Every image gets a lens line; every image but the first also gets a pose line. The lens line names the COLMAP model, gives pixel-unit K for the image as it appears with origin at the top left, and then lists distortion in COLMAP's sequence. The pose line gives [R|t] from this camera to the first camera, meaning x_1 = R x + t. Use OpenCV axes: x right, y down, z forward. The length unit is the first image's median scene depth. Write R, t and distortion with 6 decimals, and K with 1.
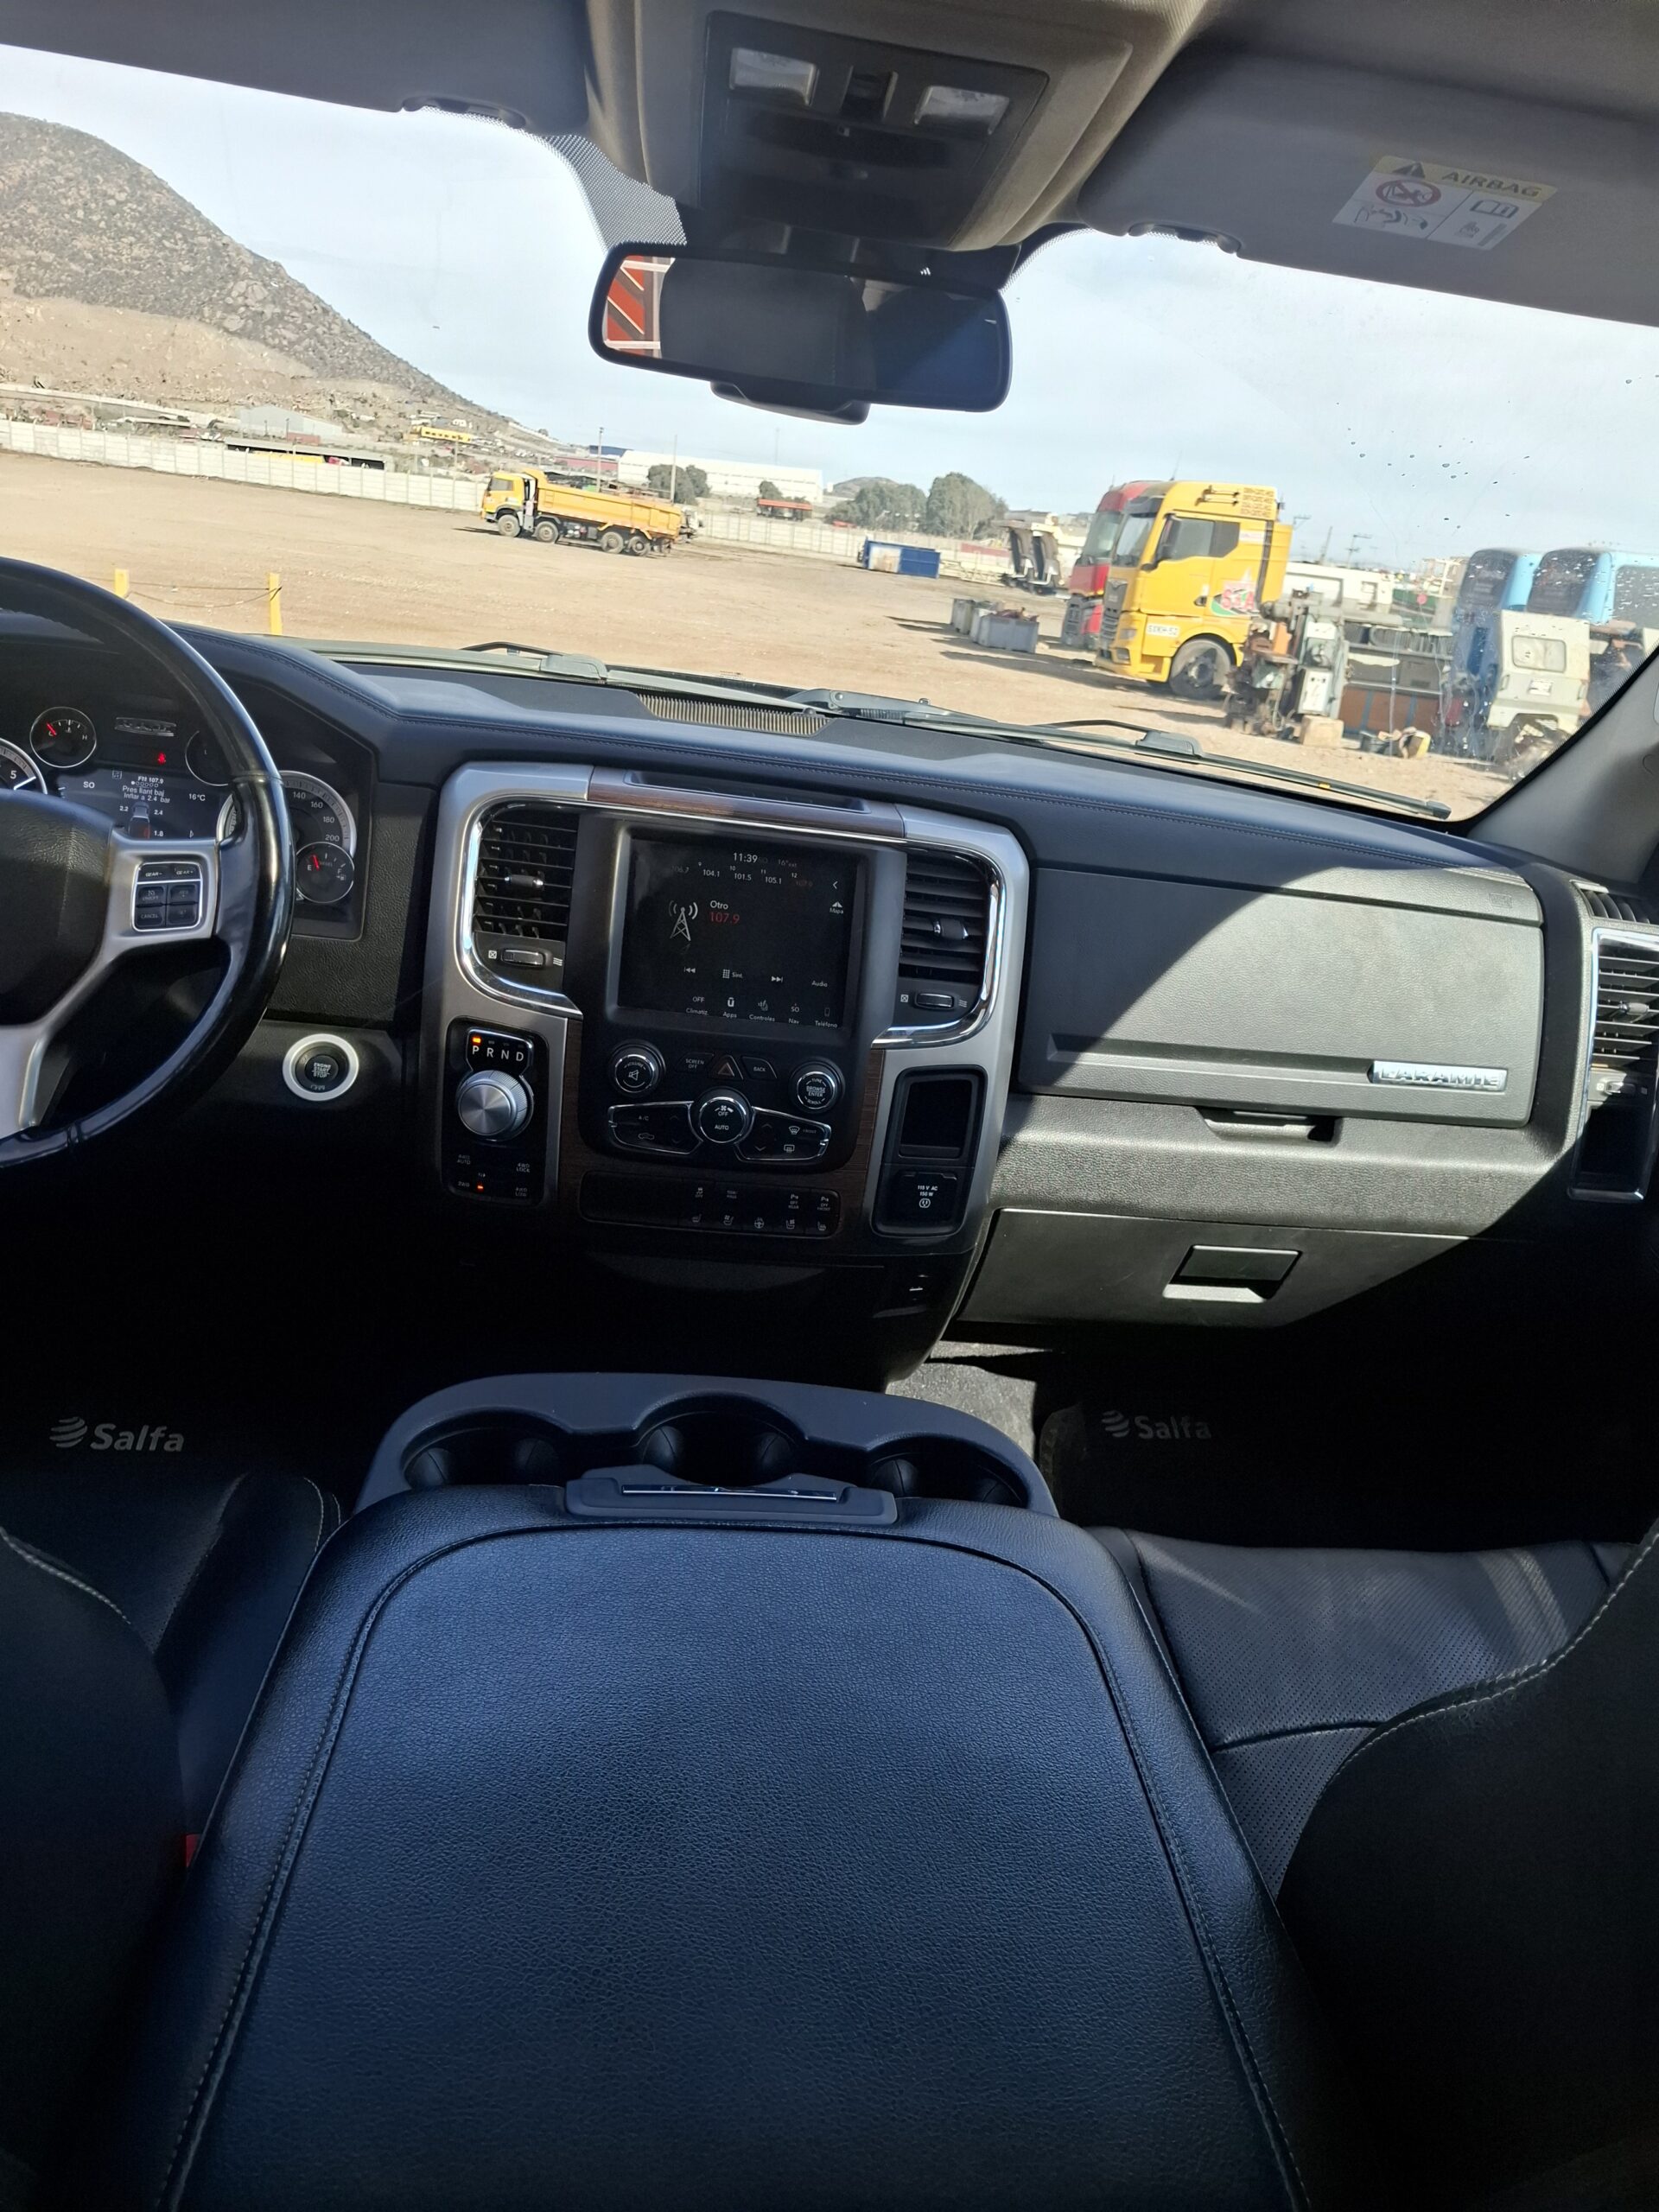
lens RADIAL K [[1562.6, 0, 876.3], [0, 1562.6, 1131.5], [0, 0, 1]] dist [0.054008, -0.058977]
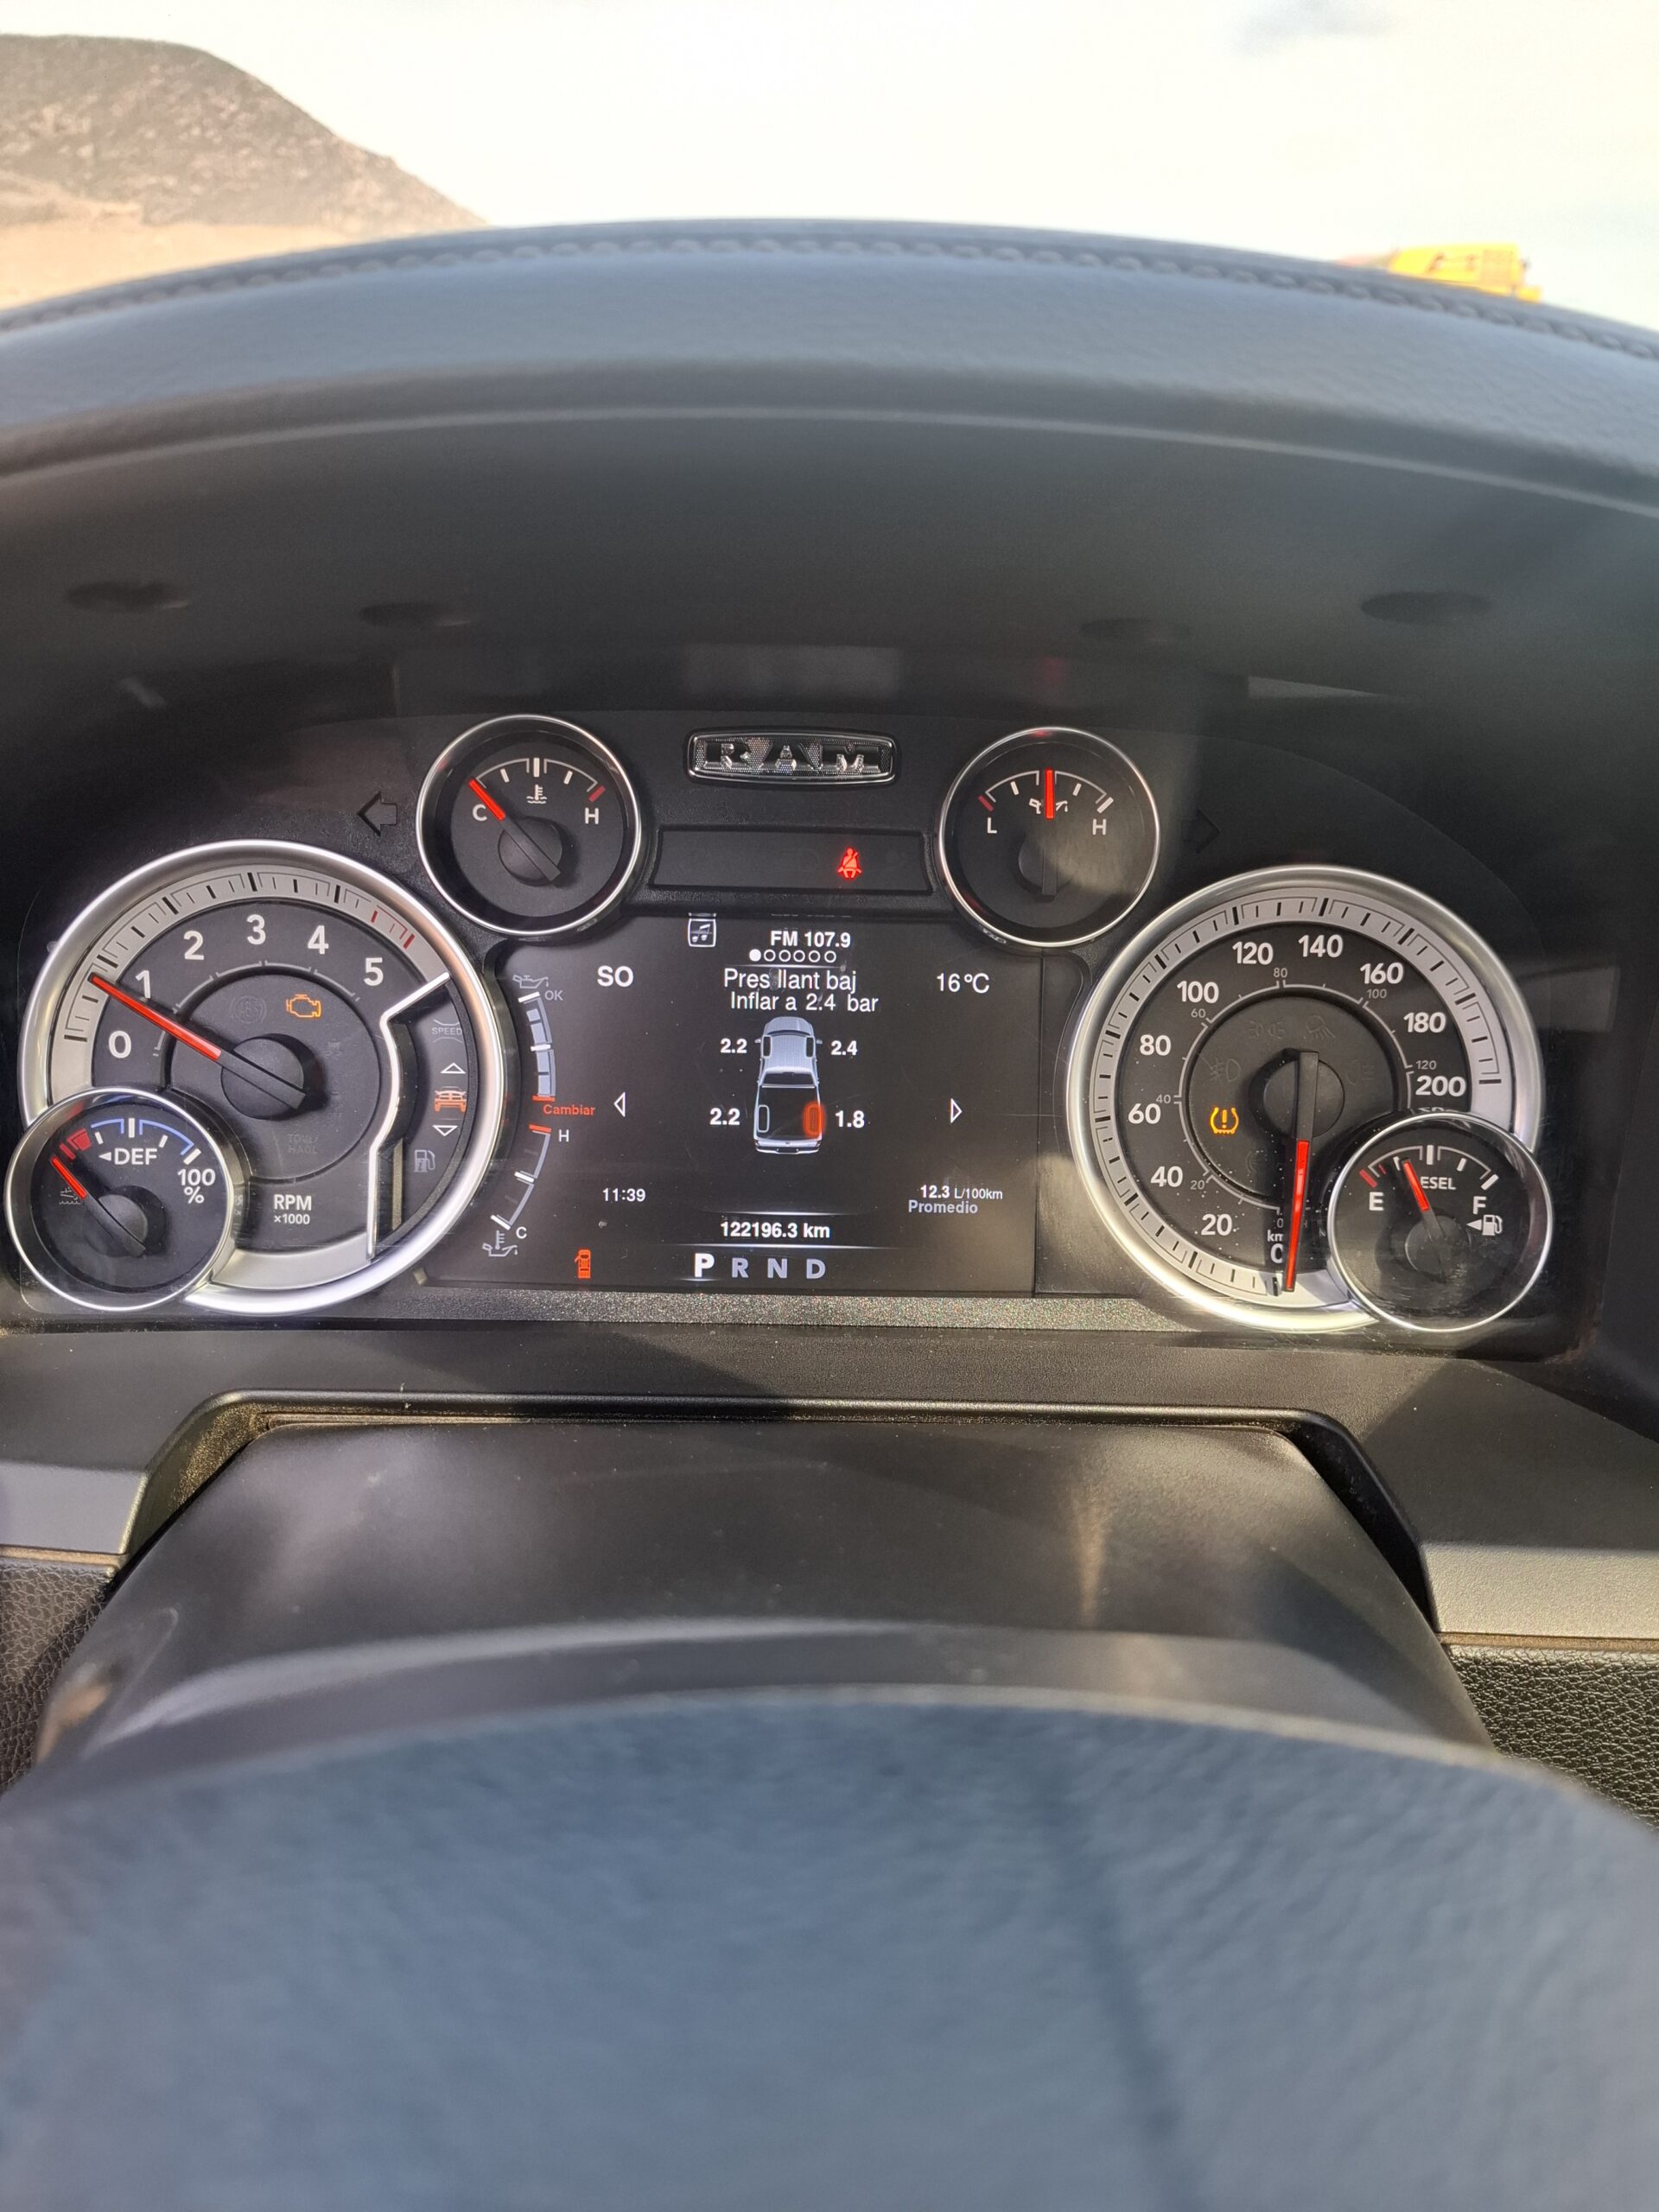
lens RADIAL K [[1562.6, 0, 812.0], [0, 1562.6, 1109.4], [0, 0, 1]] dist [0.054008, -0.058977]
pose [[0.987820, -0.060742, -0.143252, -0.417079], [0.070599, 0.995401, 0.064757, -0.208845], [0.138660, -0.074082, 0.987565, 0.707895]]
